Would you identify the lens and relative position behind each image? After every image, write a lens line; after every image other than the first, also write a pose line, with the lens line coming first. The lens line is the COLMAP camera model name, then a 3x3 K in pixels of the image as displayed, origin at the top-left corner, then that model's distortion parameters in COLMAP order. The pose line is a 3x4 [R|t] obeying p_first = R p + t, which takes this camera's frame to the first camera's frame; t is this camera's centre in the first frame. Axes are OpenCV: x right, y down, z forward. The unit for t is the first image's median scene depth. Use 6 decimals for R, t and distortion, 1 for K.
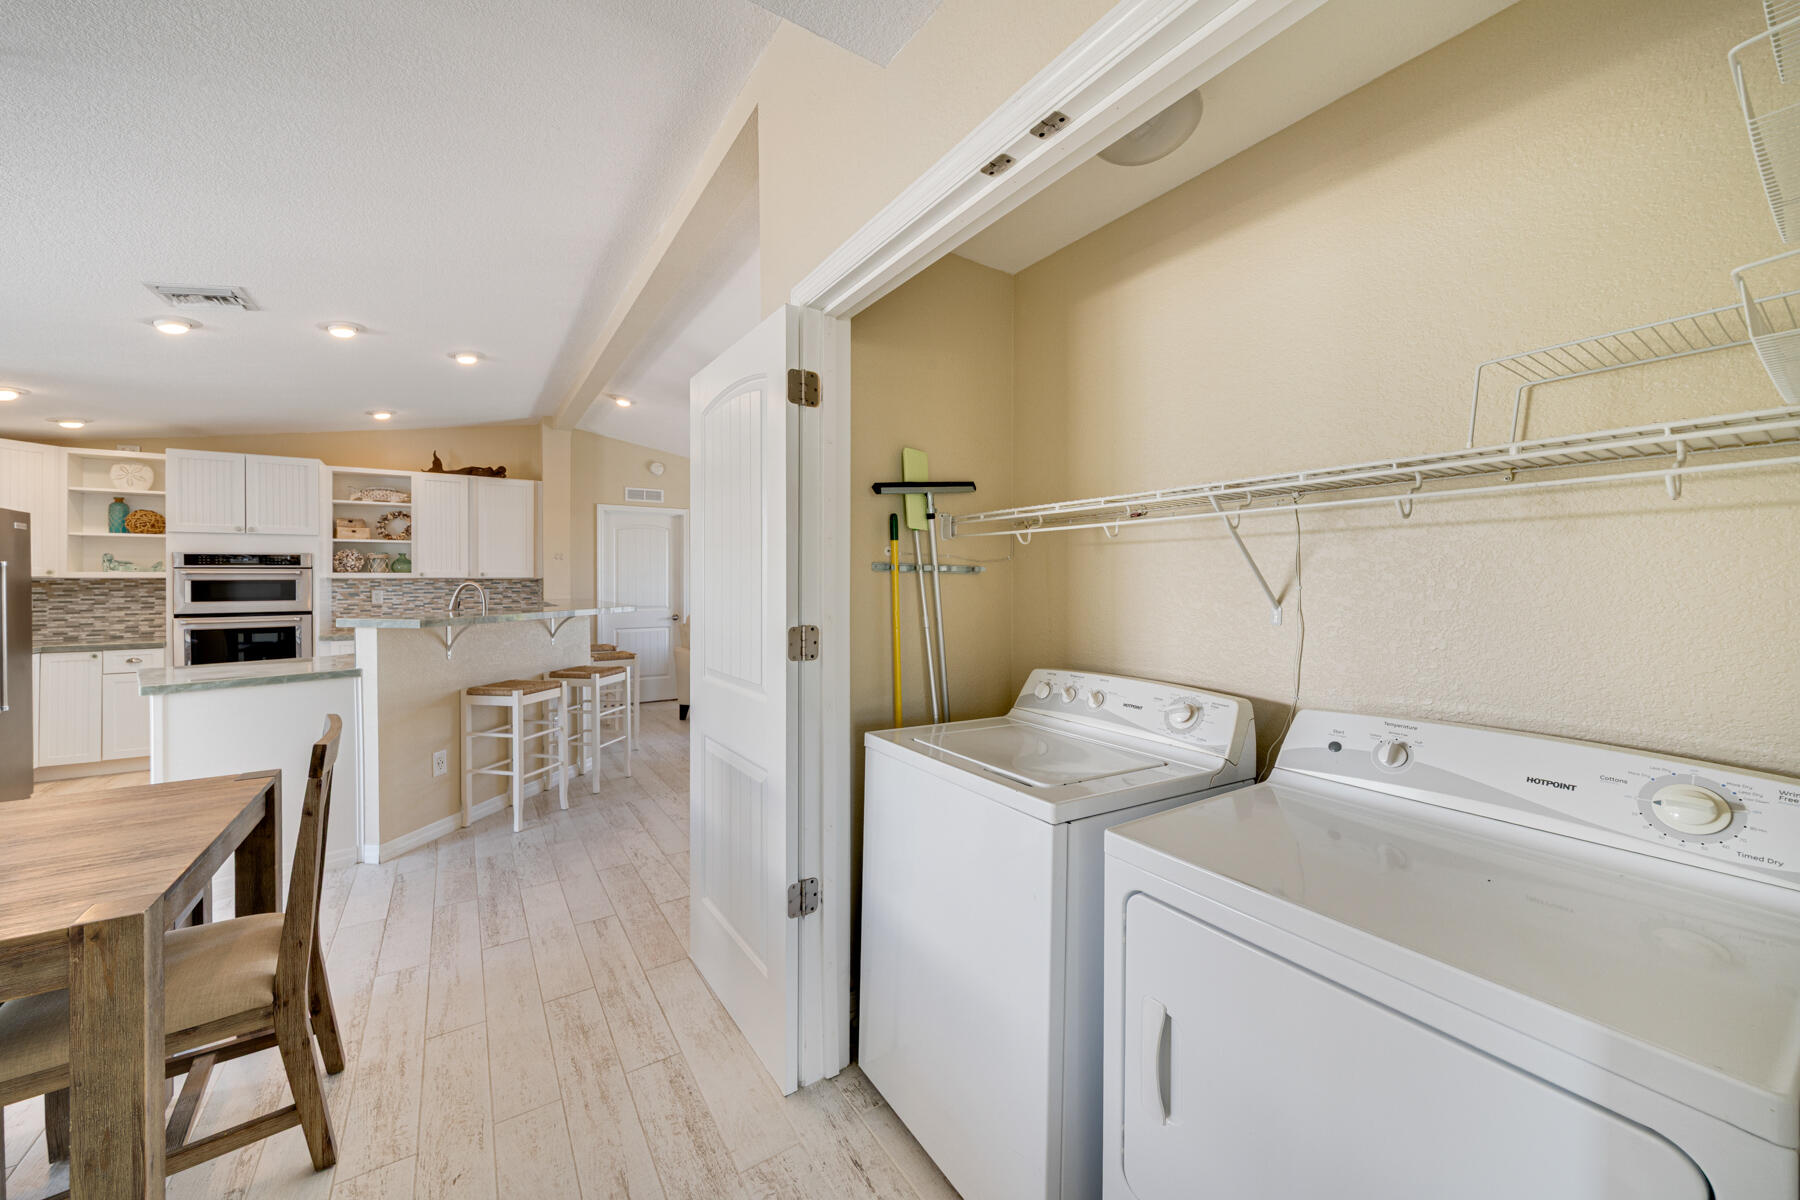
lens RADIAL K [[656.7, 0, 884.2], [0, 656.7, 578.2], [0, 0, 1]] dist [-0.001540, 0.000014]
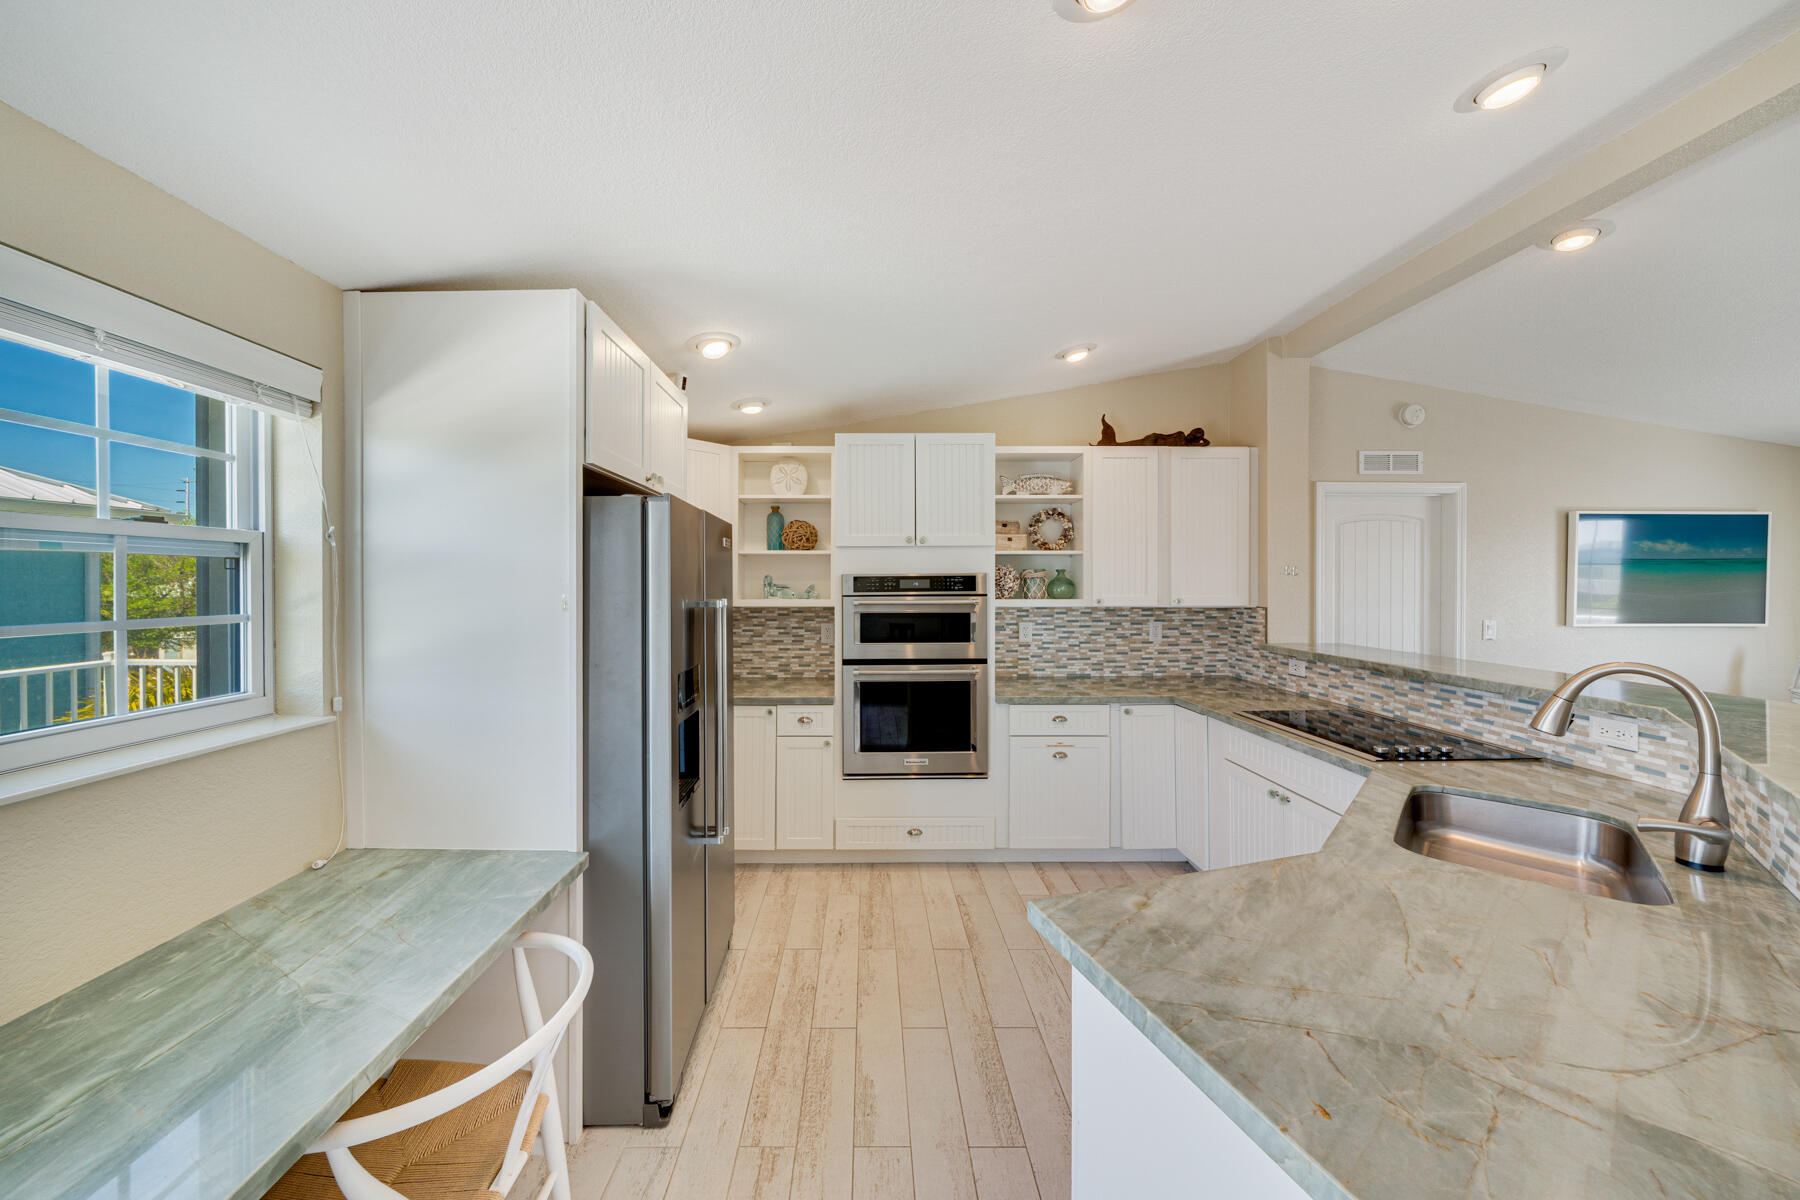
lens RADIAL K [[656.7, 0, 884.2], [0, 656.7, 578.2], [0, 0, 1]] dist [-0.001540, 0.000014]
pose [[0.844786, -0.002275, -0.535099, -0.544931], [-0.000020, 0.999991, -0.004284, -0.026946], [0.535104, 0.003630, 0.844778, 0.338504]]
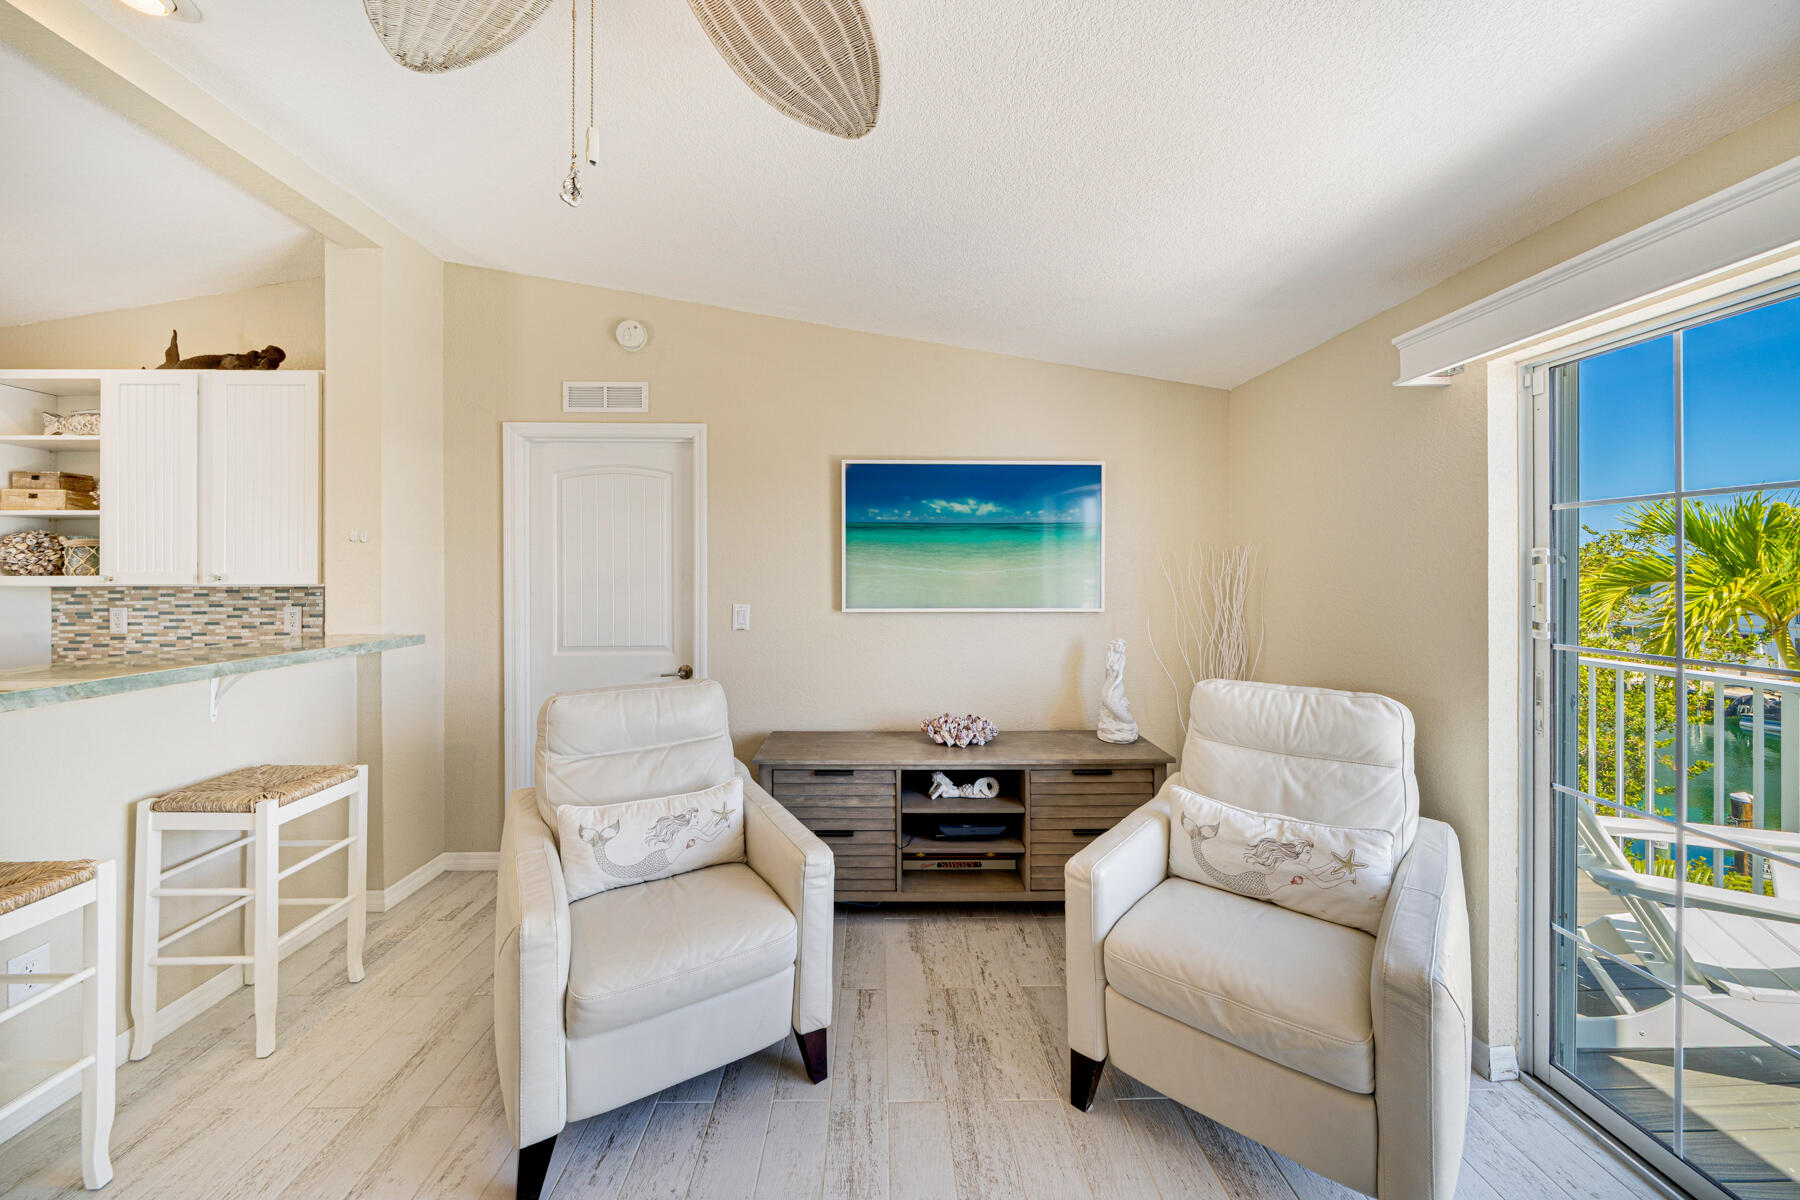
lens RADIAL K [[656.7, 0, 884.2], [0, 656.7, 578.2], [0, 0, 1]] dist [-0.001540, 0.000014]
pose [[0.846380, -0.006917, -0.532535, 0.038880], [0.001262, 0.999939, -0.010983, 0.001104], [0.532579, 0.008624, 0.846337, 0.915077]]
